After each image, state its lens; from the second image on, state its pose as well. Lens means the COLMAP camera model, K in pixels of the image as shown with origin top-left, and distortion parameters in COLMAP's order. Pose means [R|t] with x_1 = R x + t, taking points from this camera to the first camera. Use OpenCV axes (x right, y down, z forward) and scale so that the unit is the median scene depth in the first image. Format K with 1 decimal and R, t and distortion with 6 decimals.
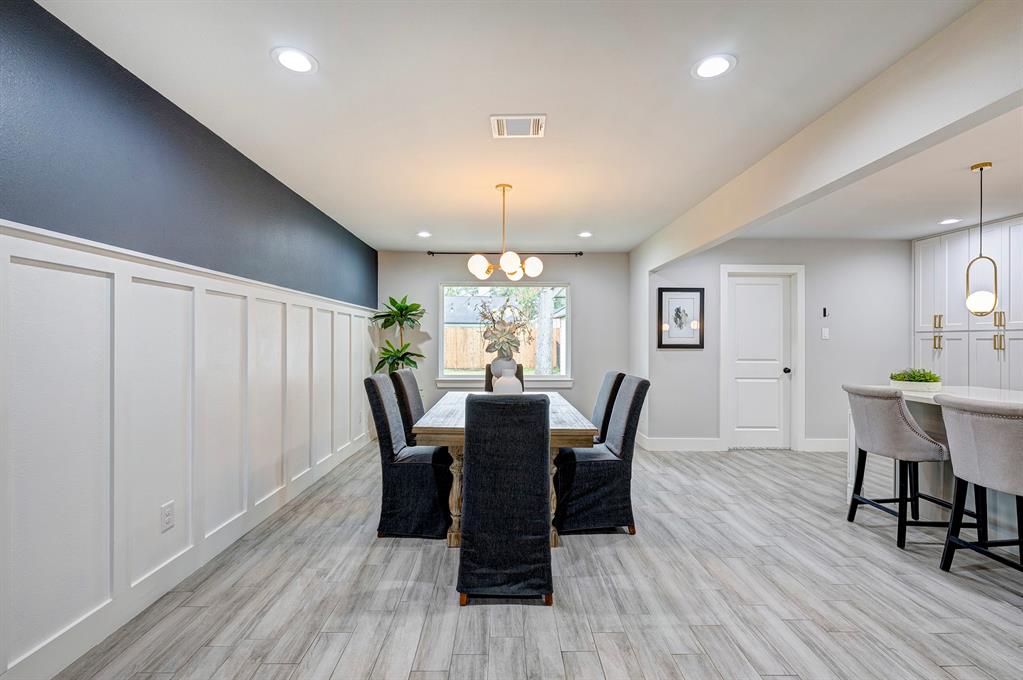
lens RADIAL K [[483.0, 0, 511.5], [0, 483.0, 340.0], [0, 0, 1]] dist [-0.000482, 0.000149]
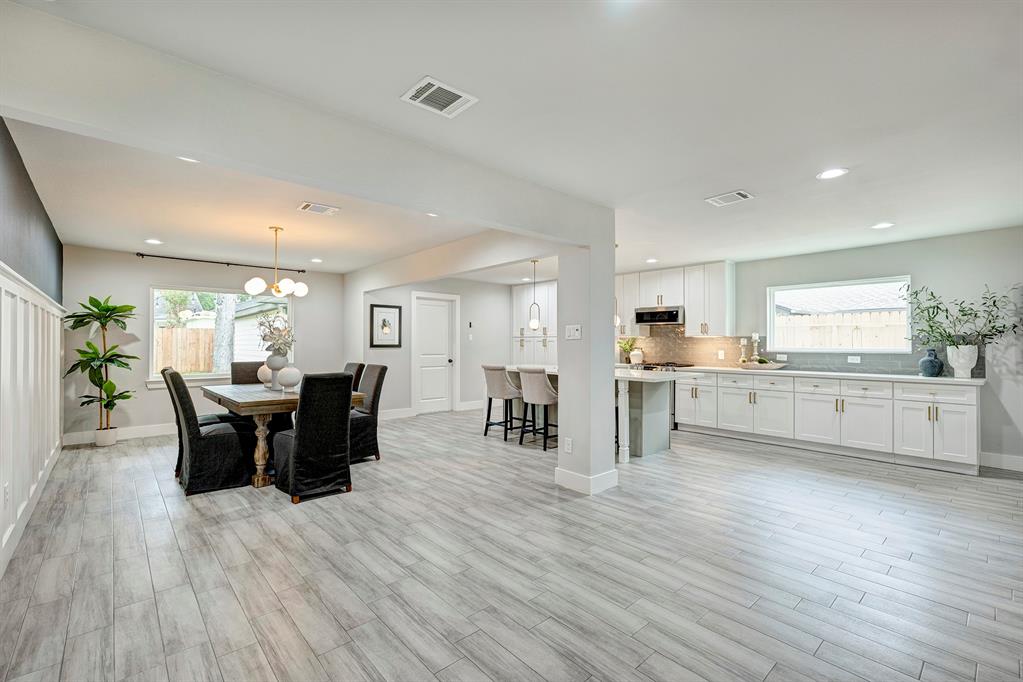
lens RADIAL K [[507.5, 0, 511.5], [0, 507.5, 341.0], [0, 0, 1]] dist [-0.000616, -0.000257]
pose [[0.775959, 0.000077, 0.630783, -0.490110], [0.000128, 1.000000, -0.000279, -0.002176], [-0.630783, 0.000297, 0.775959, -0.632026]]
